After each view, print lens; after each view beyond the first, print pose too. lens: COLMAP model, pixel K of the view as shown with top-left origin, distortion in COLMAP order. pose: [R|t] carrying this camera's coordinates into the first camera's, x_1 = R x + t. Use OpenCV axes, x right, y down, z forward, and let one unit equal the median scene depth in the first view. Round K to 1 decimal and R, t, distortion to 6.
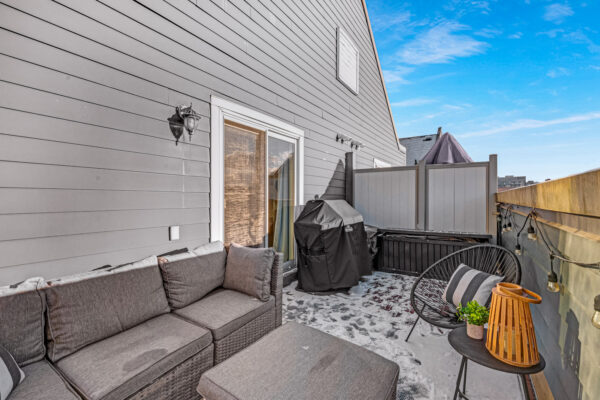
lens RADIAL K [[252.3, 0, 300.0], [0, 252.3, 200.0], [0, 0, 1]] dist [-0.000910, -0.000207]
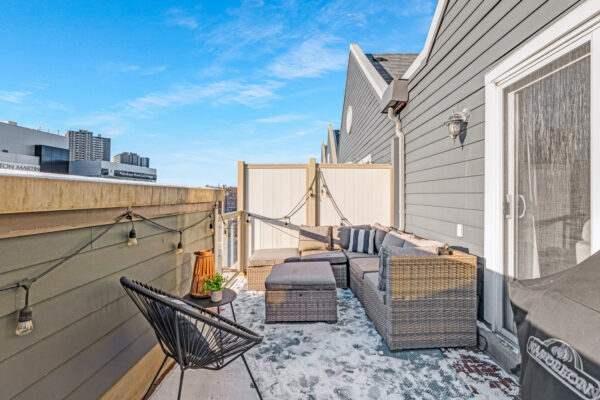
lens RADIAL K [[259.6, 0, 300.5], [0, 259.6, 196.9], [0, 0, 1]] dist [-0.003576, -0.000194]
pose [[-0.830790, -0.004585, -0.556566, 0.611845], [-0.012312, 0.999873, 0.010142, -0.016015], [0.556449, 0.015279, -0.830741, 1.340418]]
